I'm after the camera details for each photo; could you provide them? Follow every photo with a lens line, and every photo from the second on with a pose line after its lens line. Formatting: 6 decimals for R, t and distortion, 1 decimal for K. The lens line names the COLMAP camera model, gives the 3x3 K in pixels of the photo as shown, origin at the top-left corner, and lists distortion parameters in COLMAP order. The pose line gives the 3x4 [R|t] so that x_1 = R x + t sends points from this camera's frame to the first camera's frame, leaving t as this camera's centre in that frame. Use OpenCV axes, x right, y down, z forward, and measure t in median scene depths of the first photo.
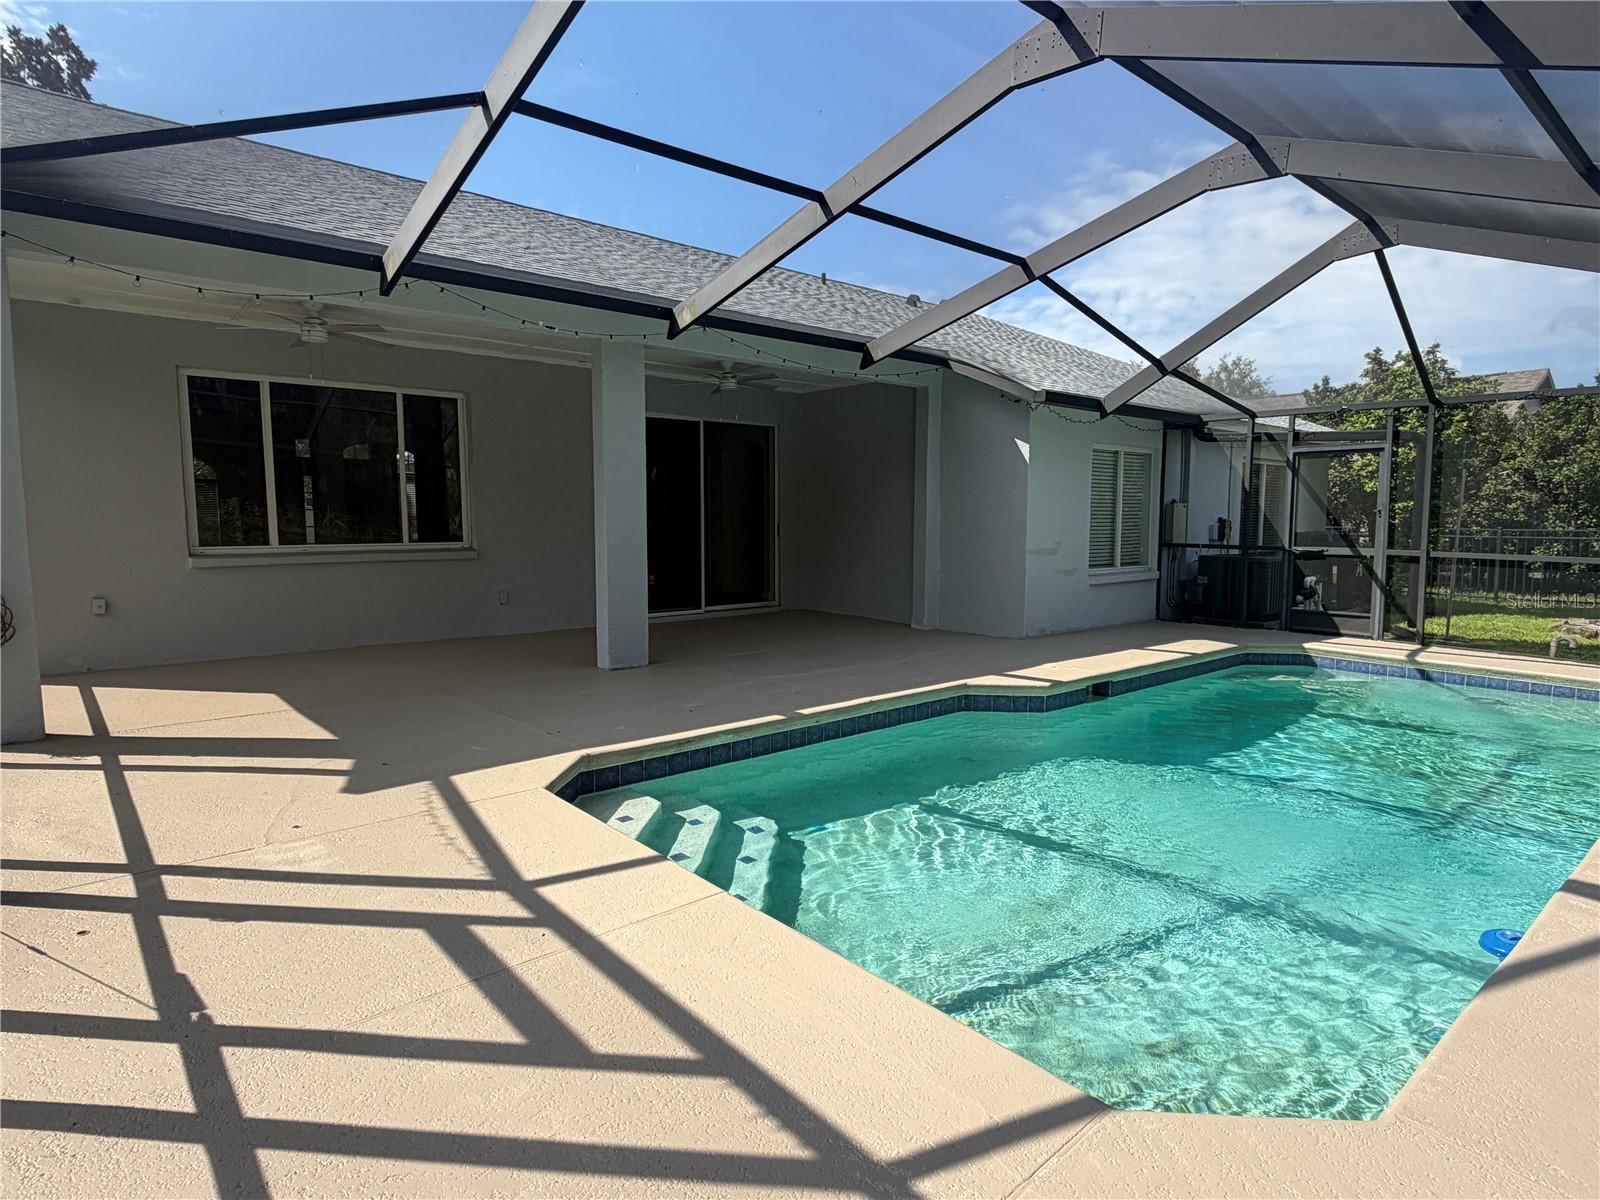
lens RADIAL K [[883.2, 0, 803.0], [0, 883.2, 597.2], [0, 0, 1]] dist [0.001031, 0.000543]
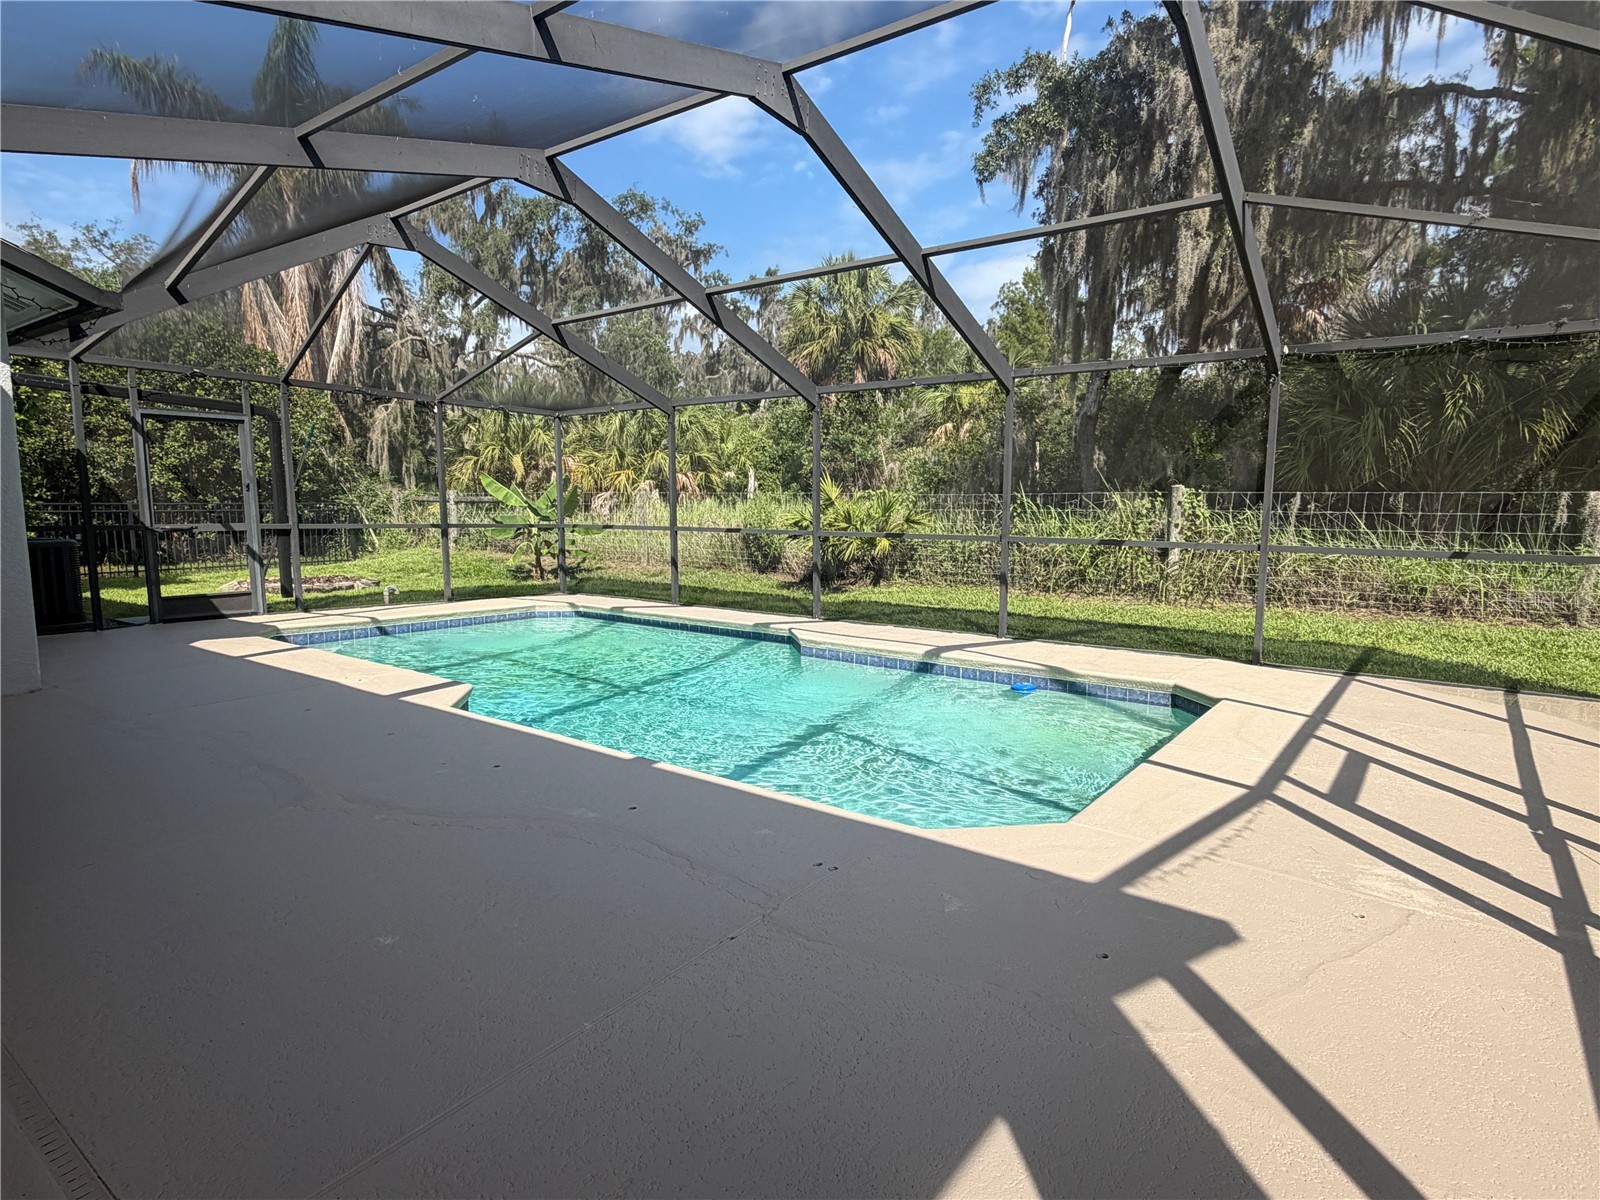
lens RADIAL K [[883.2, 0, 803.0], [0, 883.2, 597.2], [0, 0, 1]] dist [0.001031, 0.000543]
pose [[-0.220518, -0.112055, 0.968925, -1.316230], [0.081857, 0.987749, 0.132862, -0.157171], [-0.971942, 0.108612, -0.208644, 1.797553]]
